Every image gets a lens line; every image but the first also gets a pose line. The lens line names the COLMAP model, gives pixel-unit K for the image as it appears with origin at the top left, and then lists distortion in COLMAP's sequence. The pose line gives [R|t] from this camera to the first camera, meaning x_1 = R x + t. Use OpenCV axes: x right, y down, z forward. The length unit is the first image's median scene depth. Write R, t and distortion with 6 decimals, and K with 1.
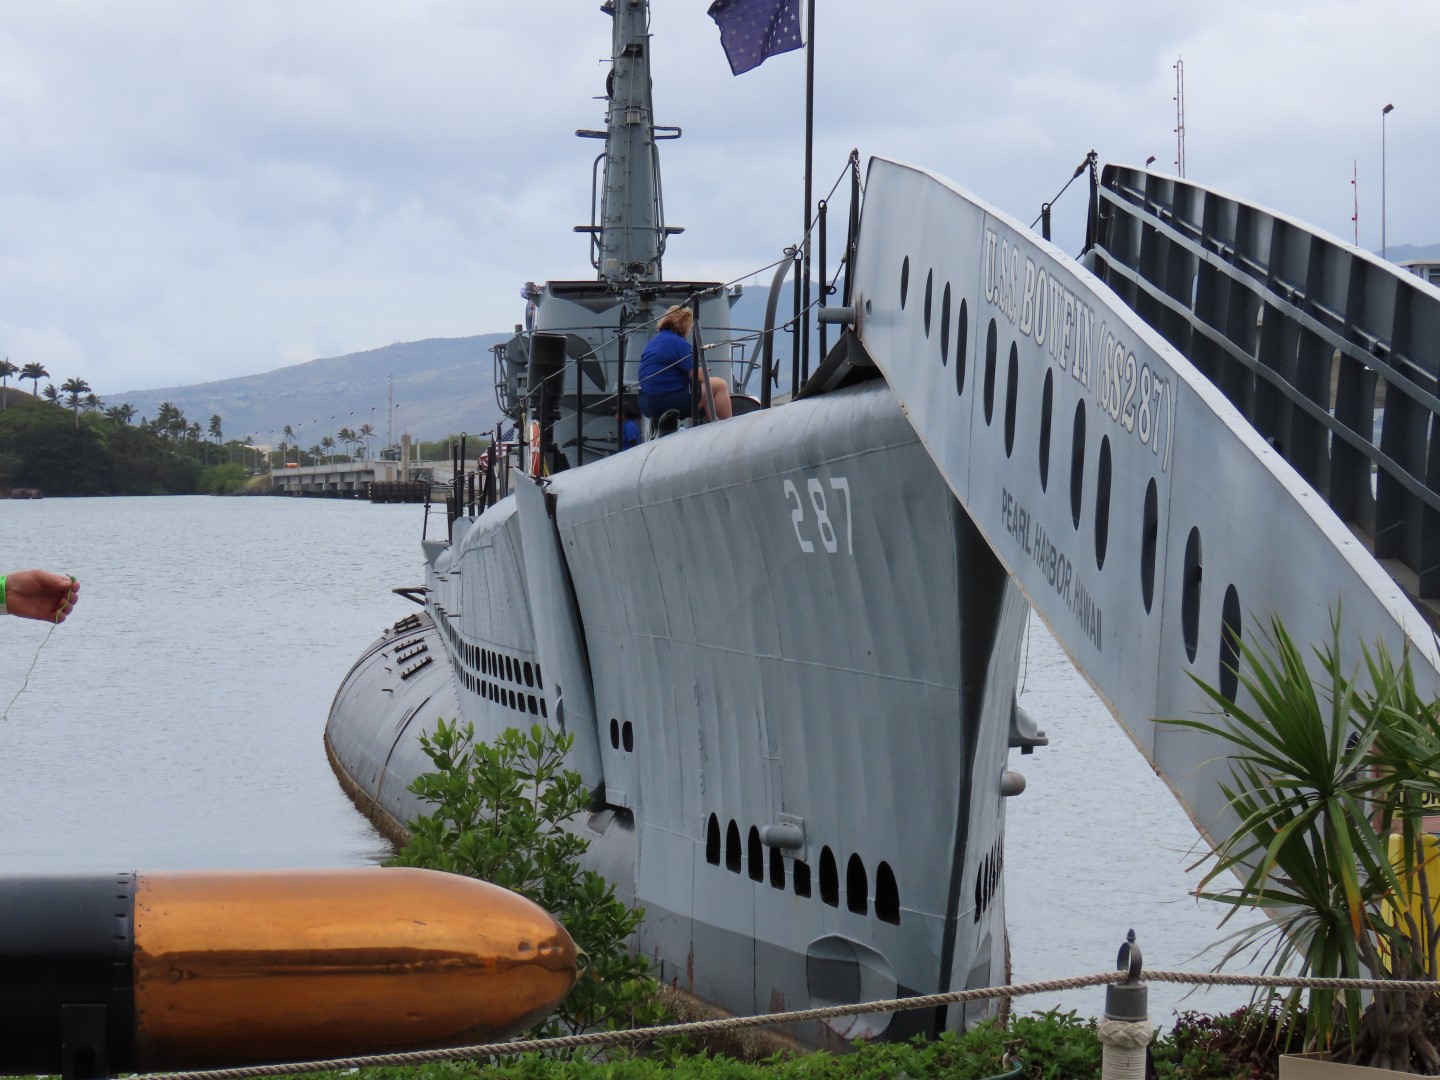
lens RADIAL K [[1665.9, 0, 720.6], [0, 1665.9, 568.0], [0, 0, 1]] dist [0.016586, 0.020289]
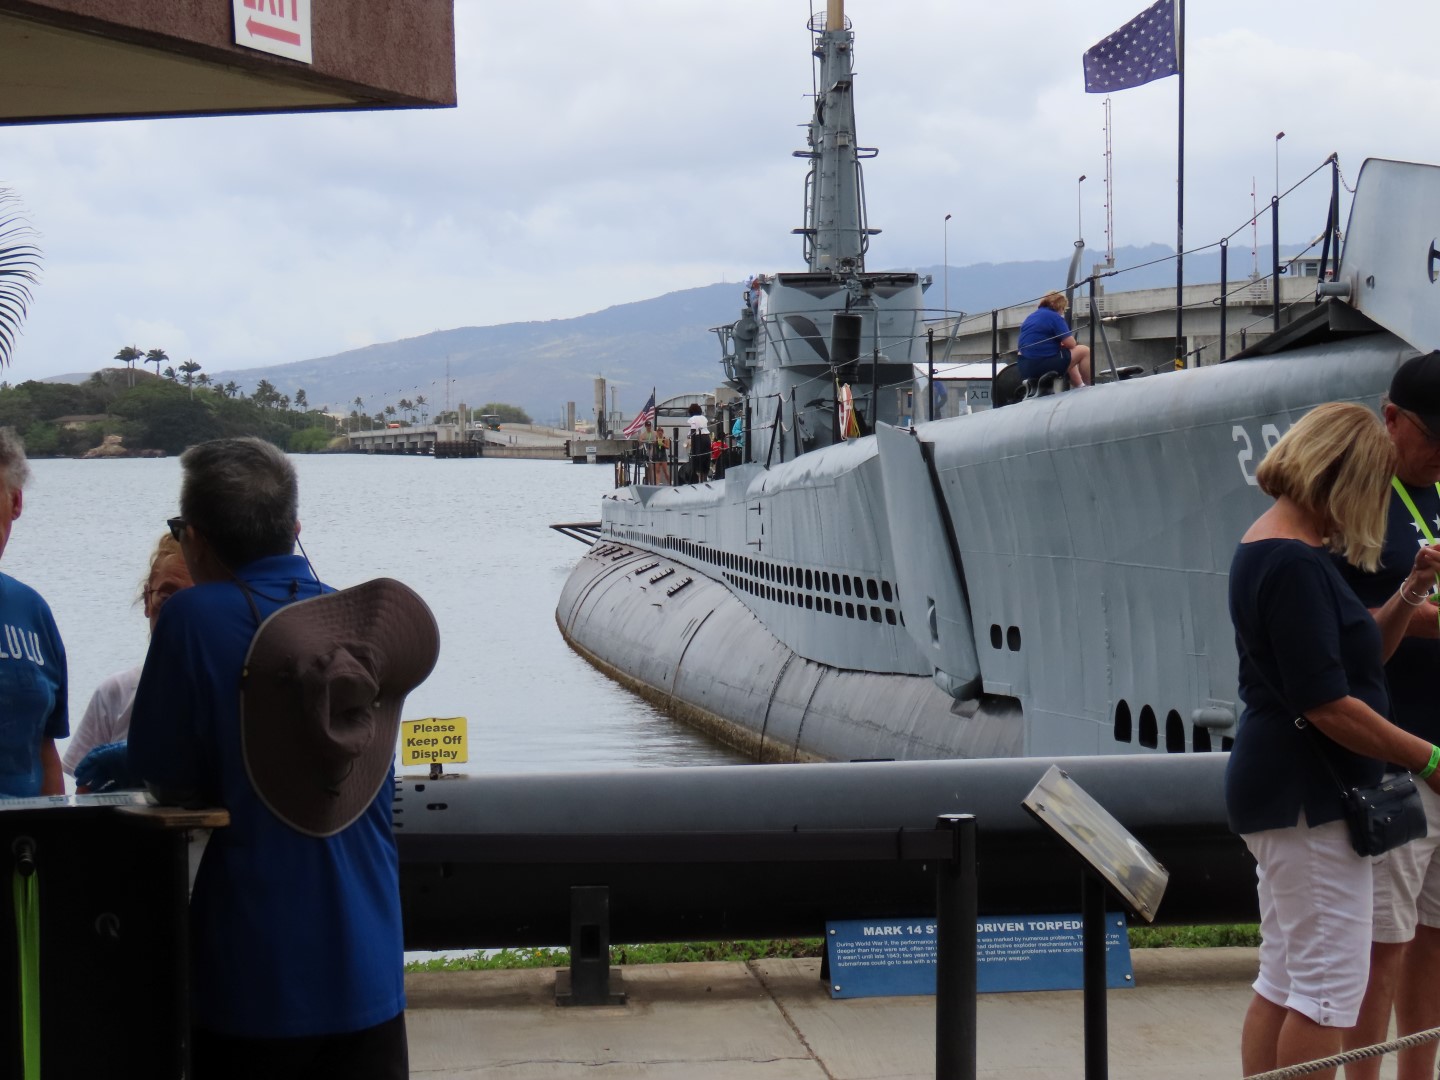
lens RADIAL K [[1331.9, 0, 719.2], [0, 1331.9, 510.7], [0, 0, 1]] dist [0.009105, -0.004479]
pose [[0.999935, -0.009133, 0.006845, -0.160111], [0.009119, 0.999956, 0.002084, 0.001667], [-0.006863, -0.002021, 0.999974, 0.011510]]
